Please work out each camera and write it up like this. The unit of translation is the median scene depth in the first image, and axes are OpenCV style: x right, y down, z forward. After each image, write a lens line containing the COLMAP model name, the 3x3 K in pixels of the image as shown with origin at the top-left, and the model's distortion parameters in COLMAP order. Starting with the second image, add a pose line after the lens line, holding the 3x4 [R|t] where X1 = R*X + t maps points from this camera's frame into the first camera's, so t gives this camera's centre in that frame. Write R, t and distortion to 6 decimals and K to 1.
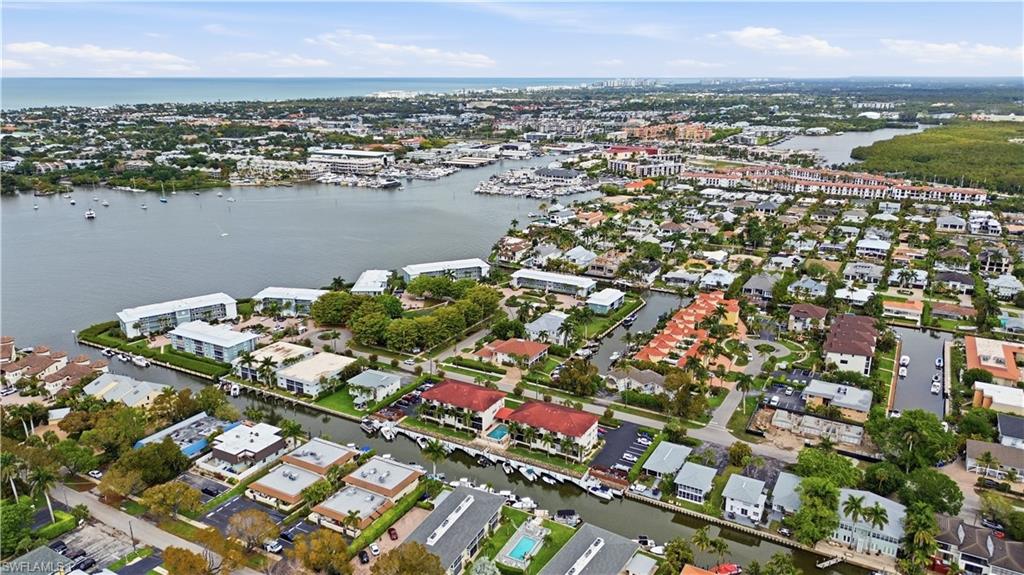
lens RADIAL K [[716.0, 0, 509.7], [0, 716.0, 284.8], [0, 0, 1]] dist [0.076343, -0.086927]
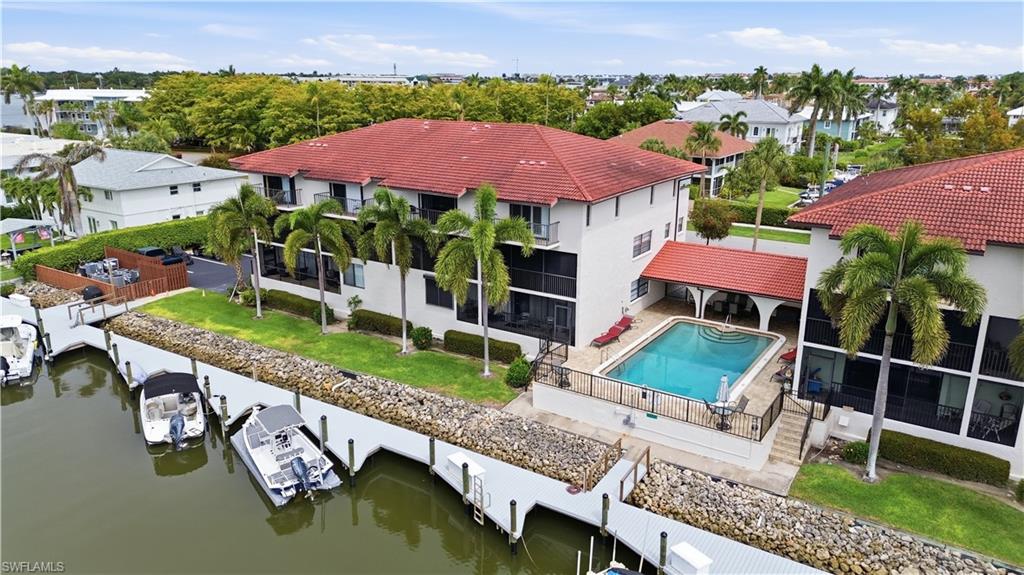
lens RADIAL K [[716.0, 0, 509.7], [0, 716.0, 284.8], [0, 0, 1]] dist [0.076343, -0.086927]
pose [[0.998080, 0.025891, -0.056263, -0.043074], [-0.026175, 0.999648, -0.004330, 0.188267], [0.056132, 0.005795, 0.998407, 0.833607]]
